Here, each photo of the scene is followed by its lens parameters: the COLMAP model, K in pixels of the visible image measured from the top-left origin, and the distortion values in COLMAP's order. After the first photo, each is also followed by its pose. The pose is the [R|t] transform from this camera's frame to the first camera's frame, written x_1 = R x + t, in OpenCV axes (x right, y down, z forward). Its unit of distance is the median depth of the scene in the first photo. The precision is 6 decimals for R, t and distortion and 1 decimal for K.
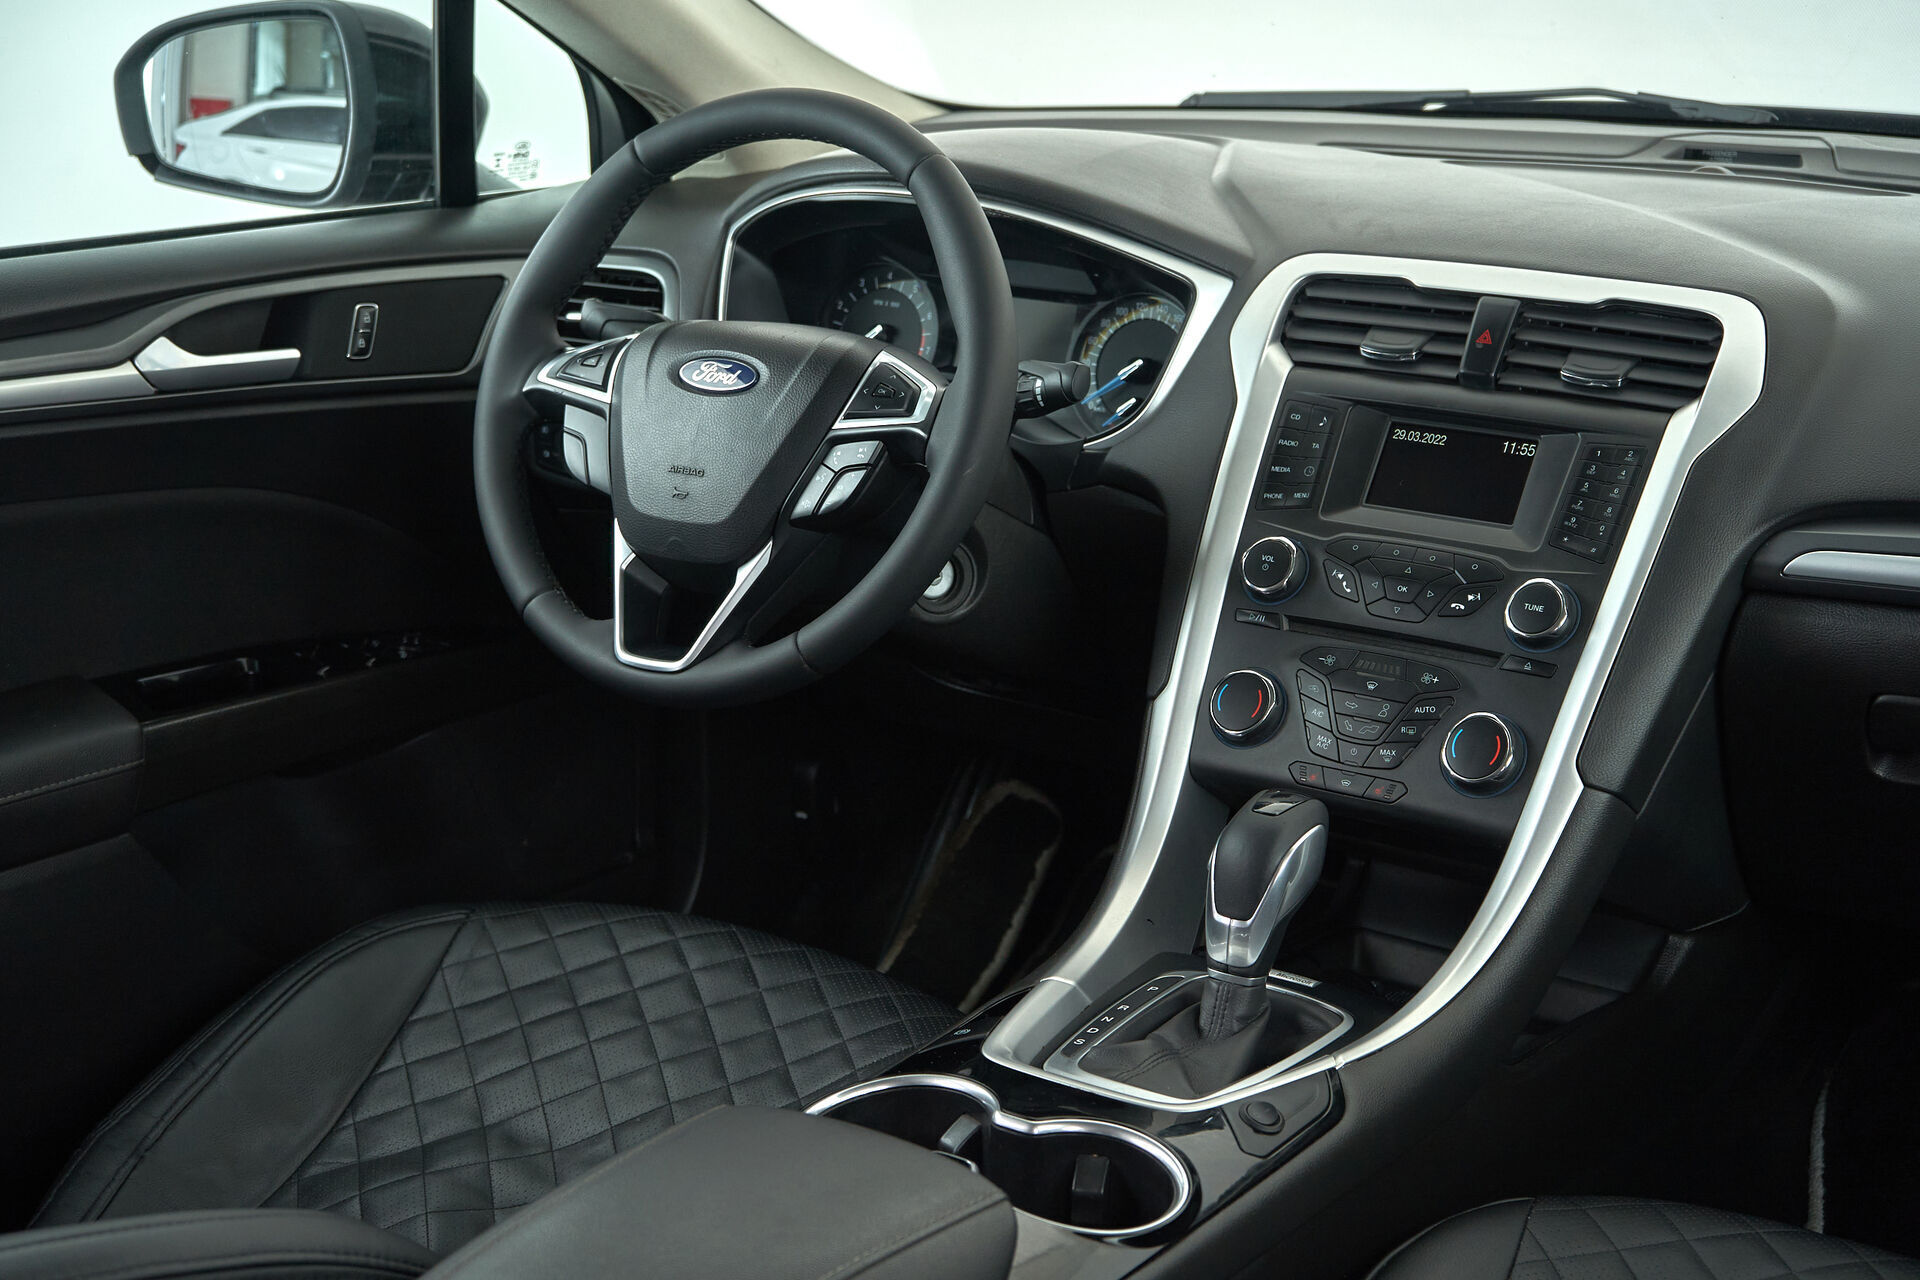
lens RADIAL K [[2914.8, 0, 959.6], [0, 2914.8, 657.8], [0, 0, 1]] dist [0.020124, 0.000000]
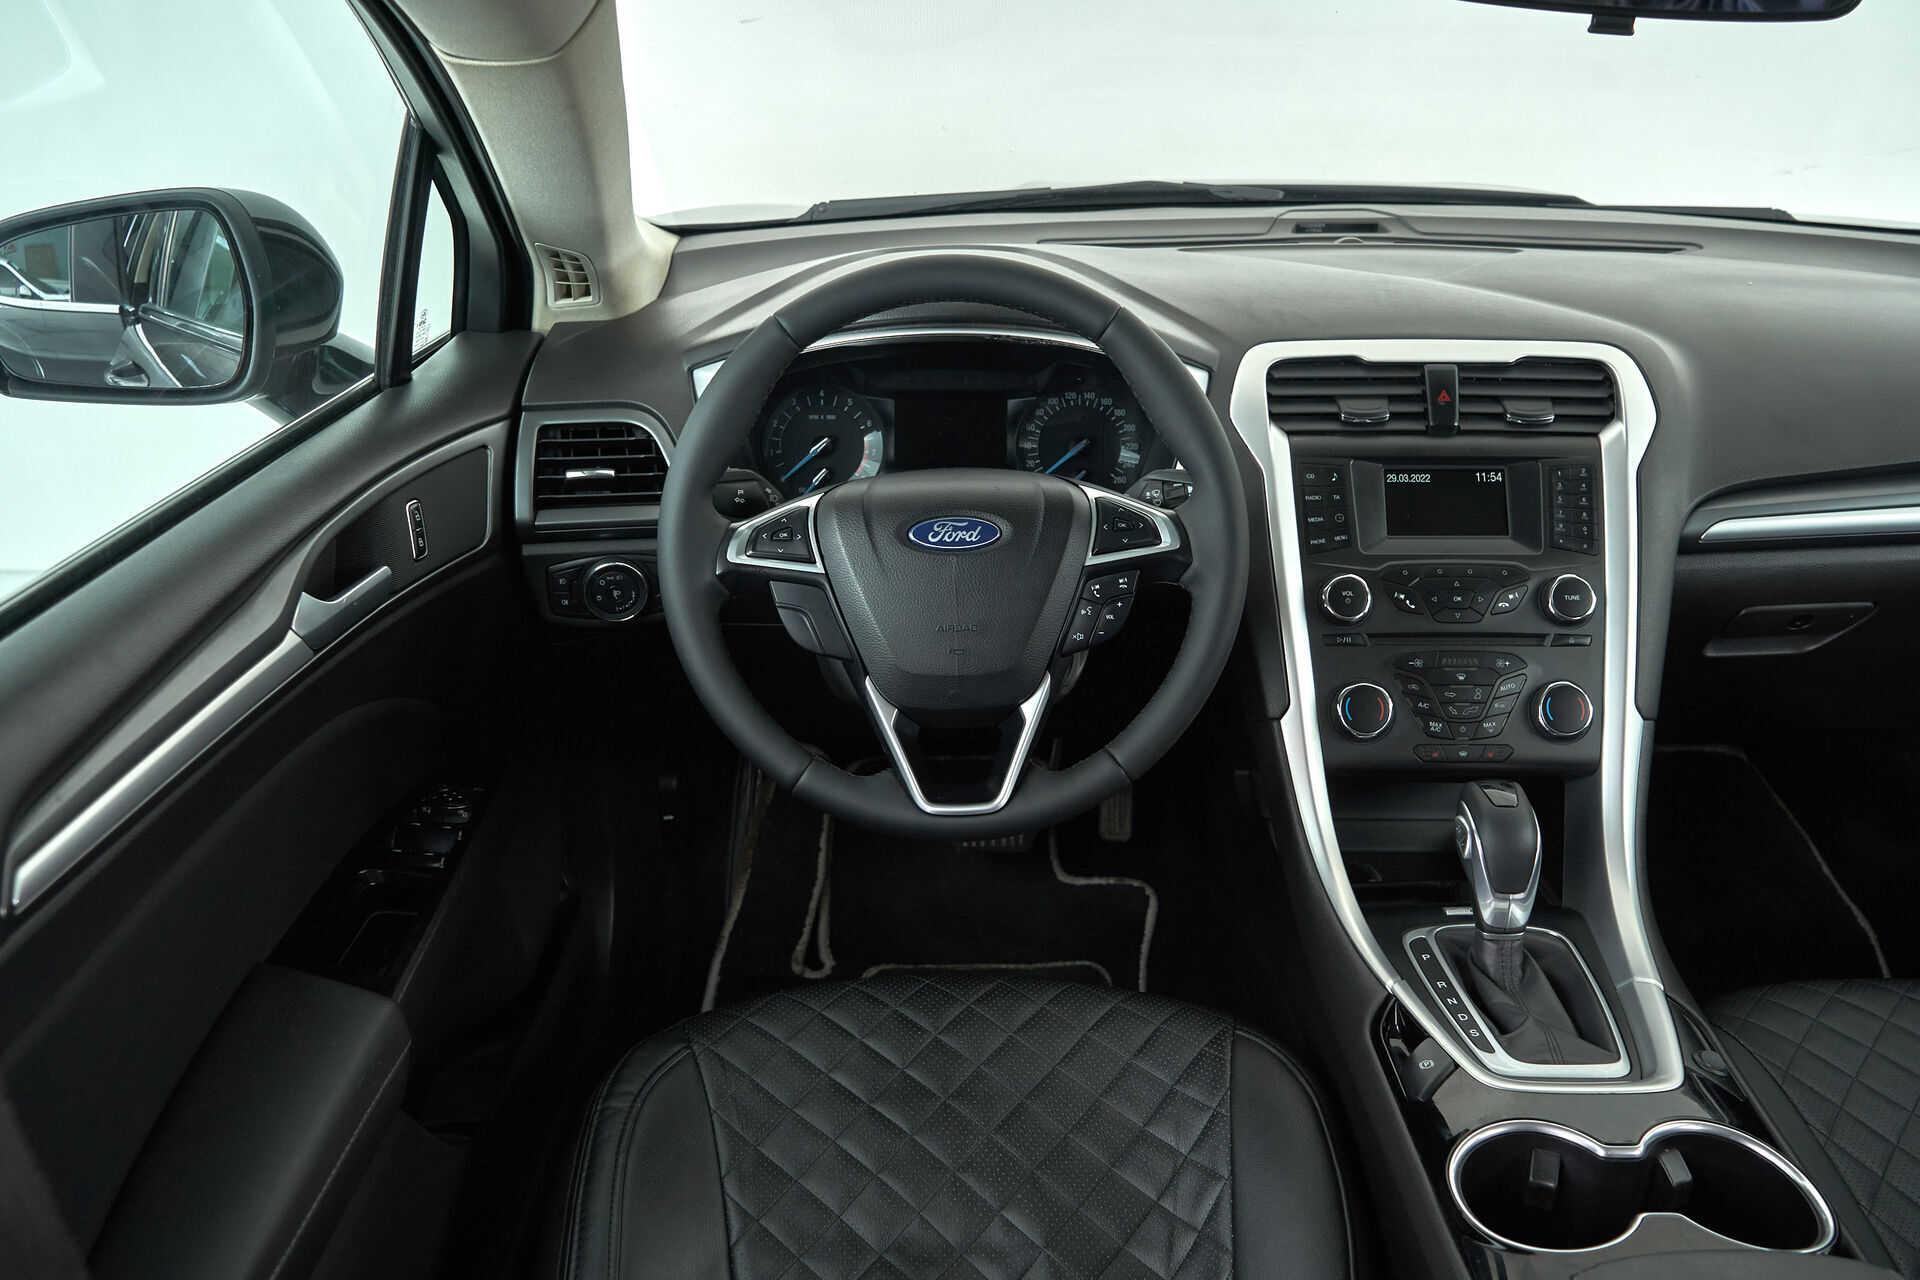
lens RADIAL K [[1563.4, 0, 959.7], [0, 1563.4, 639.6], [0, 0, 1]] dist [0.004176, -0.010875]
pose [[0.816814, -0.229791, 0.529161, -0.396081], [0.161604, 0.971663, 0.172499, -0.158248], [-0.553805, -0.055385, 0.830803, 0.516719]]
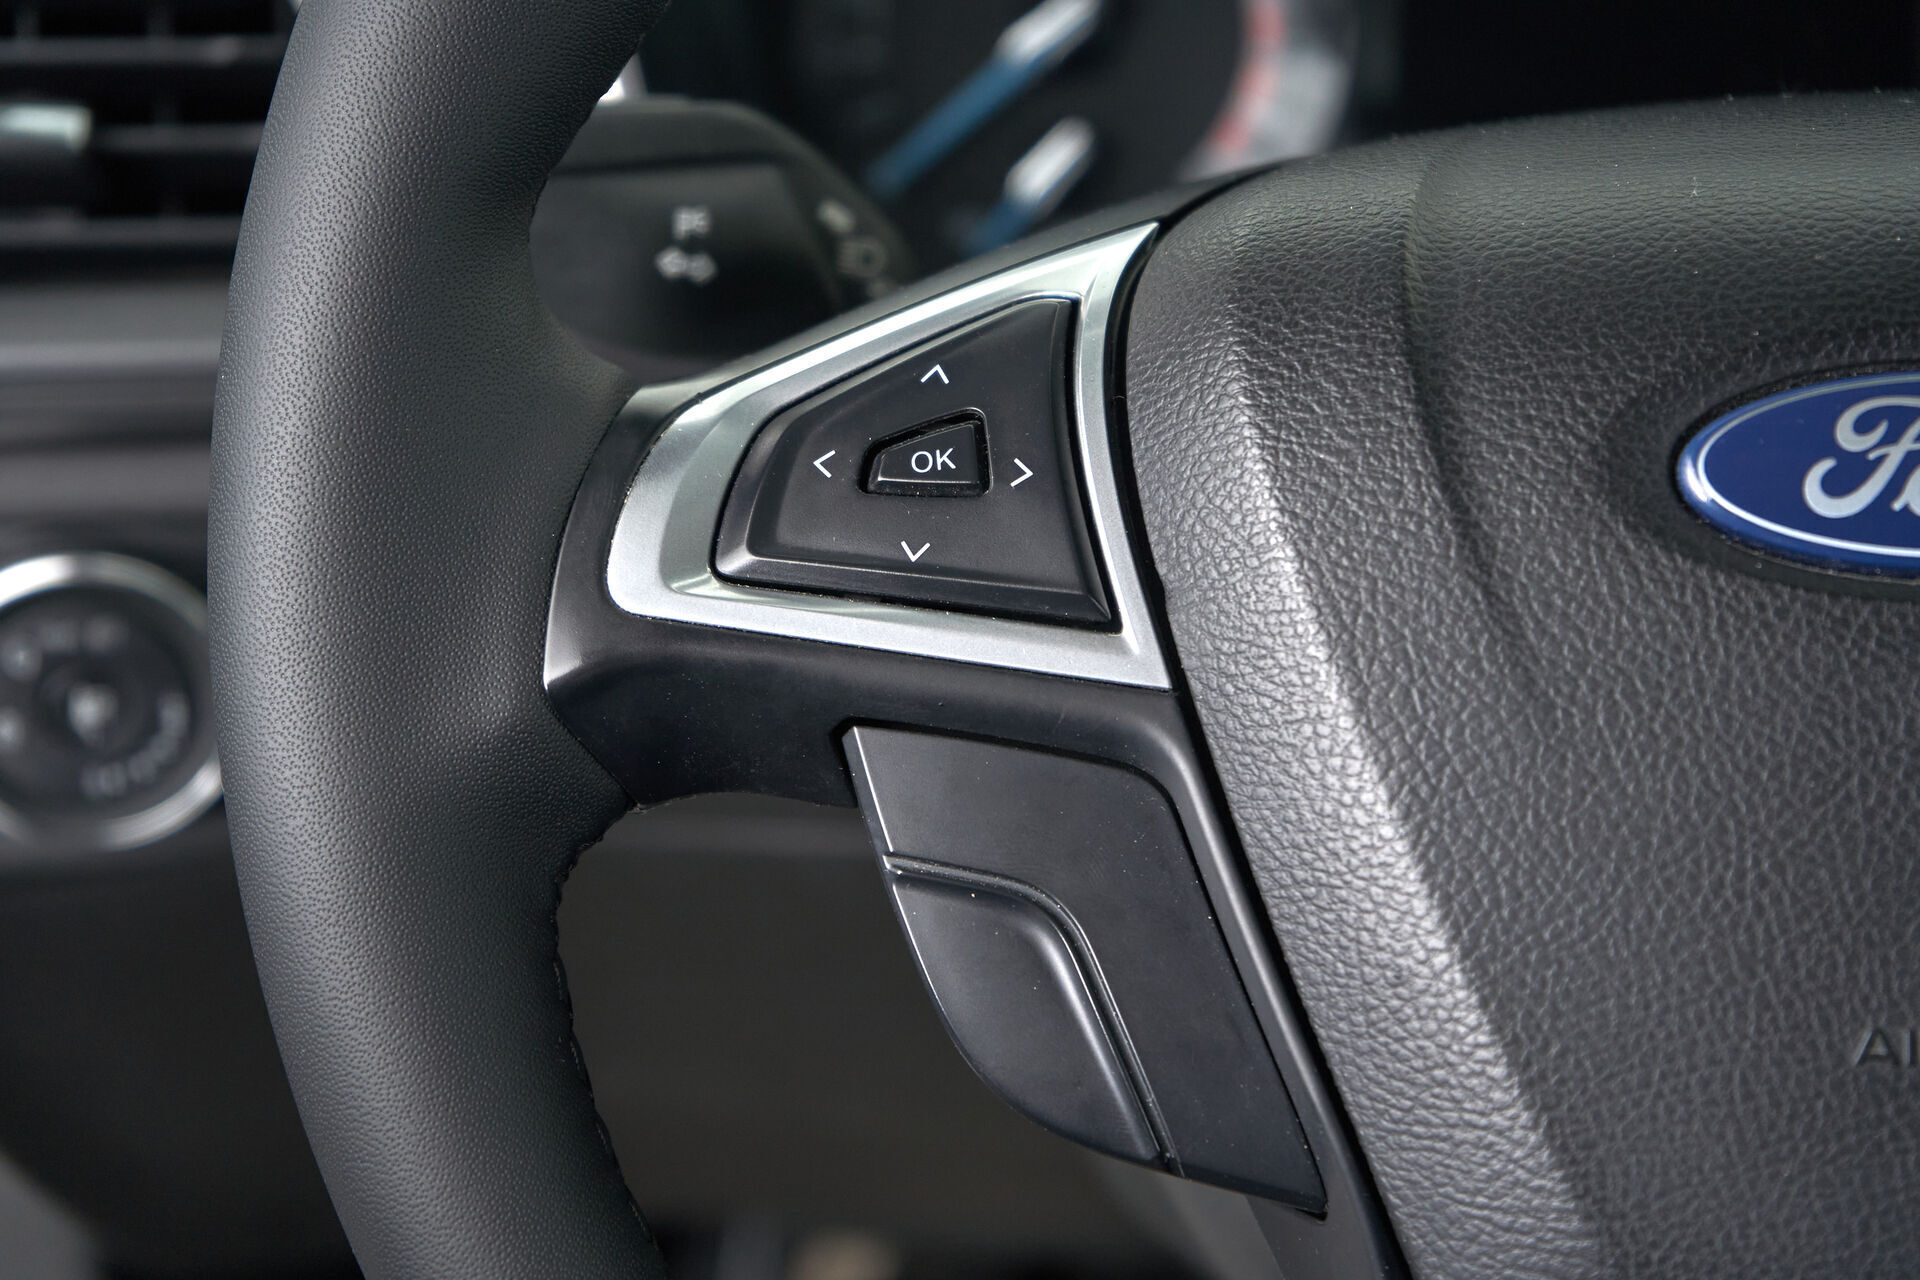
lens RADIAL K [[4037.1, 0, 960.6], [0, 4037.1, 644.5], [0, 0, 1]] dist [0.089994, 0.000000]
pose [[0.856403, -0.213851, 0.469937, -0.255237], [0.156605, 0.974901, 0.158250, -0.135587], [-0.491984, -0.061931, 0.868399, 0.812767]]
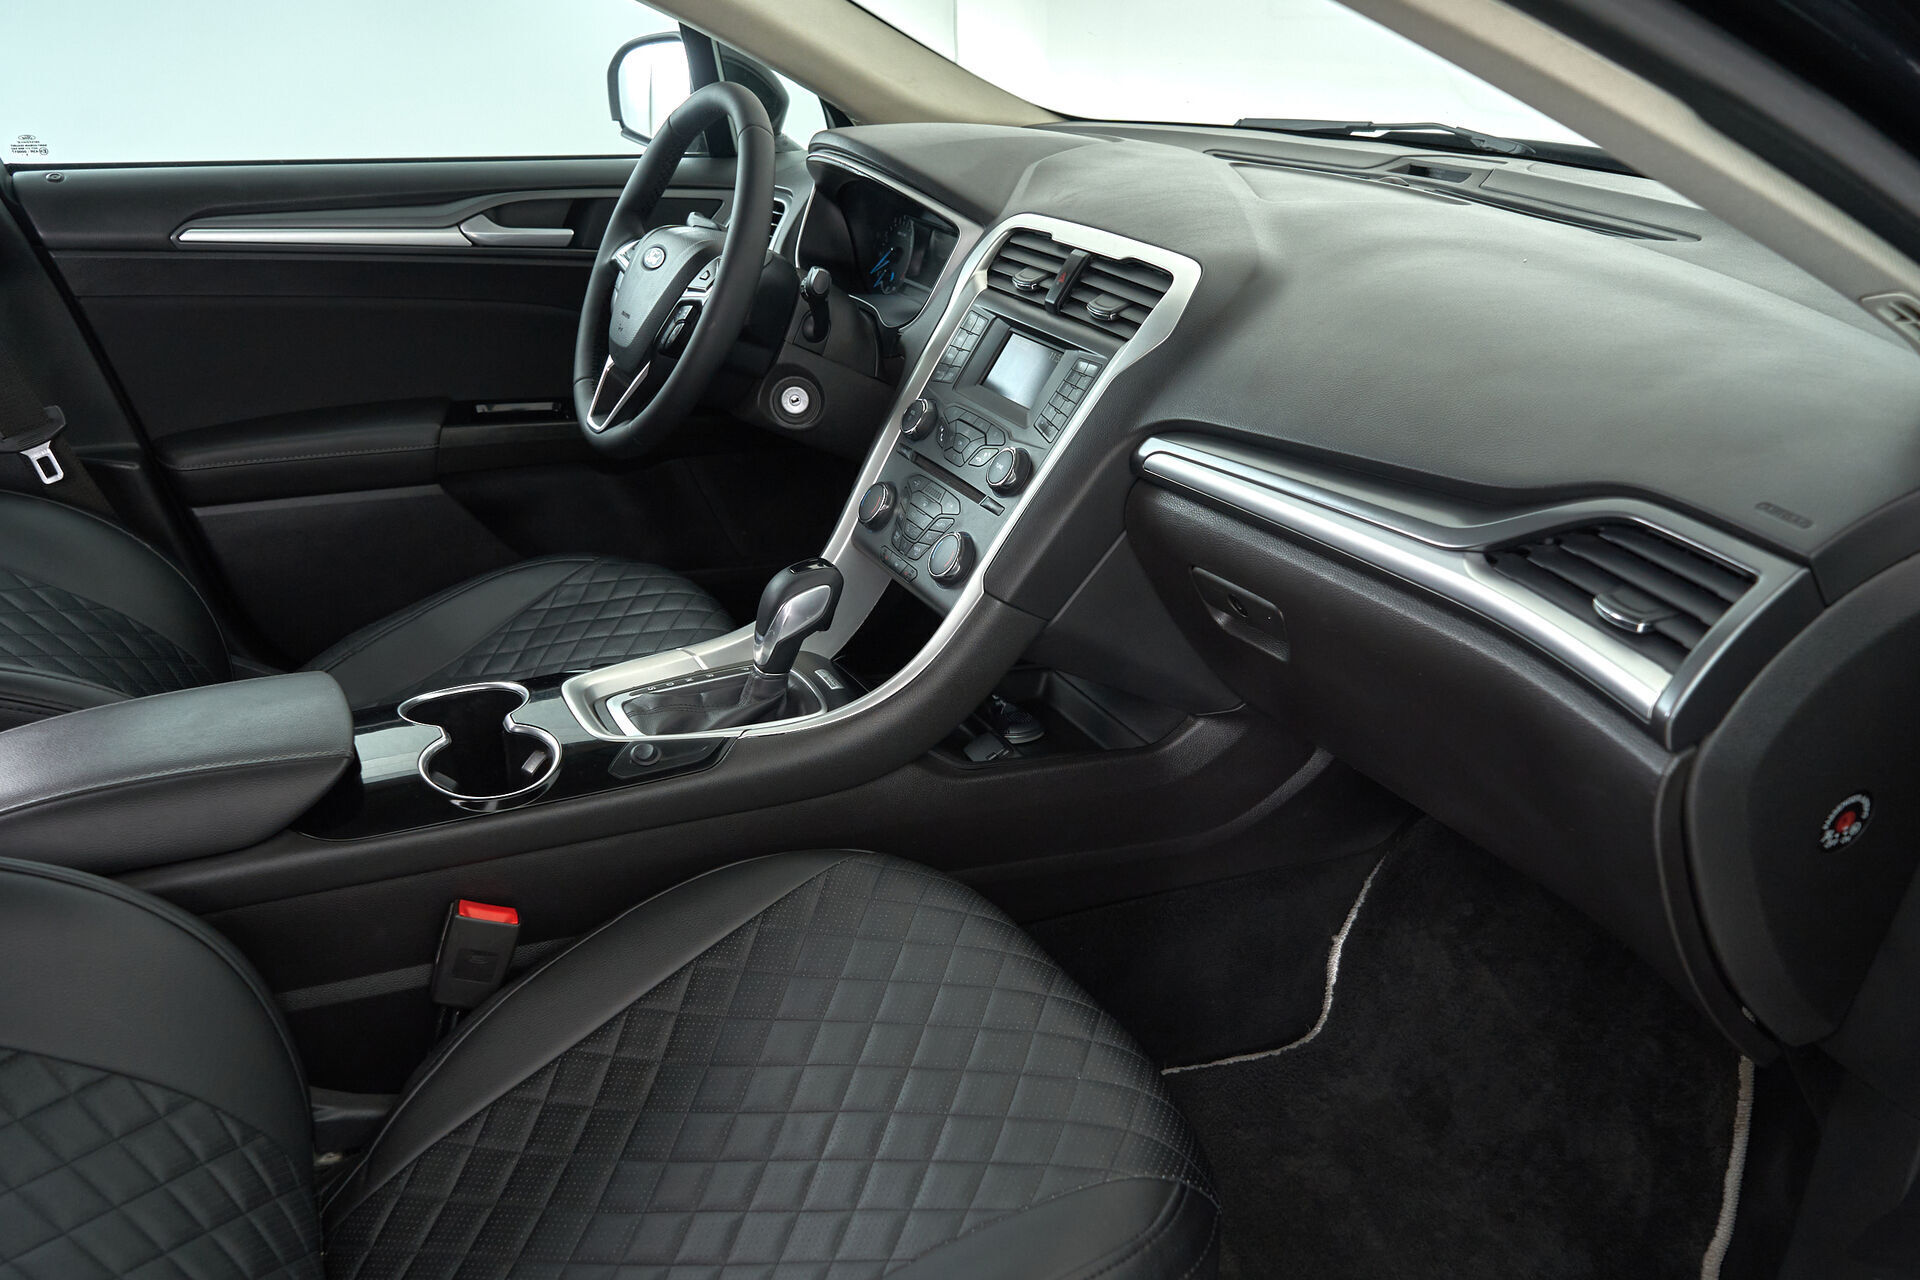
lens RADIAL K [[1563.4, 0, 967.3], [0, 1563.4, 640.3], [0, 0, 1]] dist [0.004176, -0.010875]
pose [[0.885138, 0.192253, -0.423756, 0.488710], [-0.140648, 0.978601, 0.150196, -0.044085], [0.443563, -0.073344, 0.893237, 0.279070]]
